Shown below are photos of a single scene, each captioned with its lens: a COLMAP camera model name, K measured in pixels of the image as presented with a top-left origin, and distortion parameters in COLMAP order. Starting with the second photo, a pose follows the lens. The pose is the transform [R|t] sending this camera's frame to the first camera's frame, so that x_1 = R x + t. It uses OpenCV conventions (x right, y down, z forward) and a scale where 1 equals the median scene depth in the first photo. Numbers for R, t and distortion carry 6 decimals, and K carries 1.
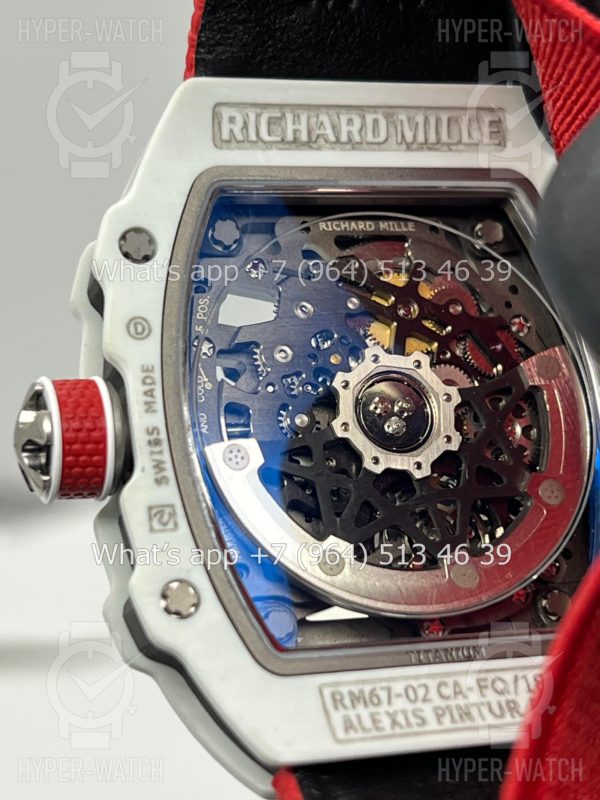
lens RADIAL K [[1895.3, 0, 300.0], [0, 1895.3, 400.0], [0, 0, 1]] dist [0.370579, -2.655052]
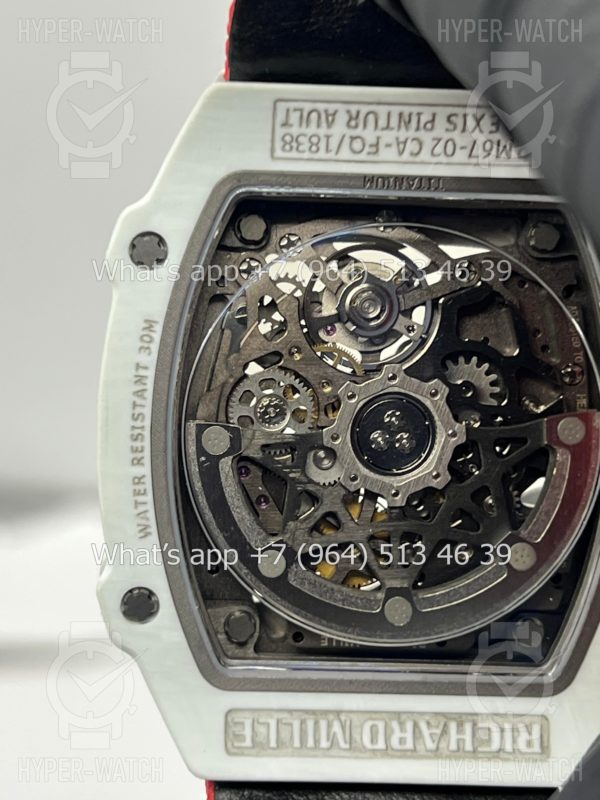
lens RADIAL K [[1895.3, 0, 300.0], [0, 1895.3, 400.0], [0, 0, 1]] dist [0.370579, -2.655052]
pose [[-0.920954, -0.135547, -0.365335, 0.480576], [0.045926, -0.968772, 0.243661, -0.230447], [-0.386954, 0.207622, 0.898420, 0.117810]]
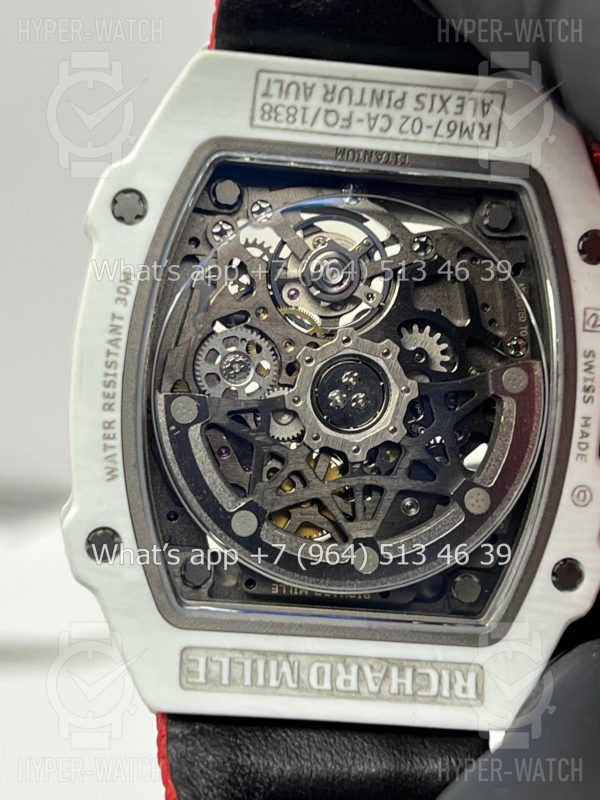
lens RADIAL K [[1895.3, 0, 300.0], [0, 1895.3, 400.0], [0, 0, 1]] dist [0.370579, -2.655052]
pose [[-0.881202, -0.192423, -0.431807, 0.552529], [0.067804, -0.955413, 0.287384, -0.315196], [-0.467853, 0.223965, 0.854958, 0.107416]]
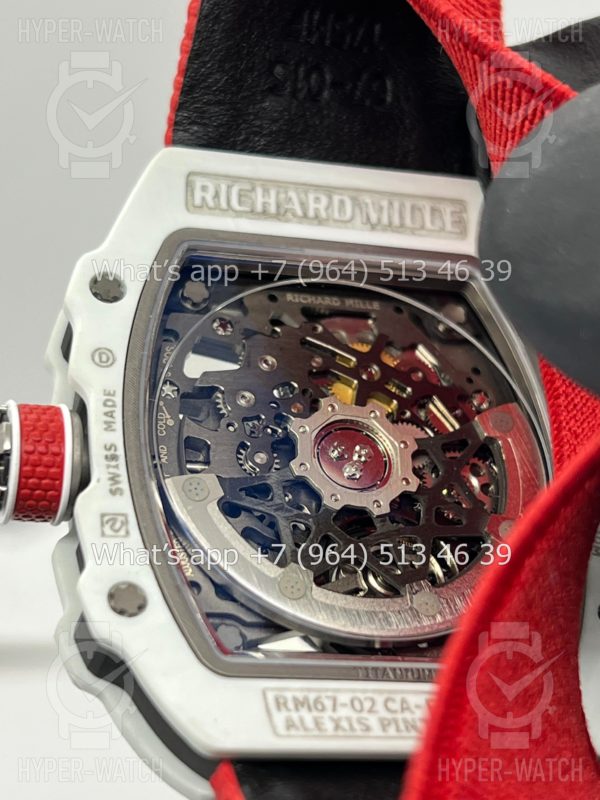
lens RADIAL K [[1895.3, 0, 300.0], [0, 1895.3, 400.0], [0, 0, 1]] dist [0.370579, -2.655052]
pose [[0.999219, 0.014879, -0.036598, 0.060533], [-0.023611, 0.967635, -0.251247, 0.241976], [0.031675, 0.251915, 0.967231, 0.004682]]
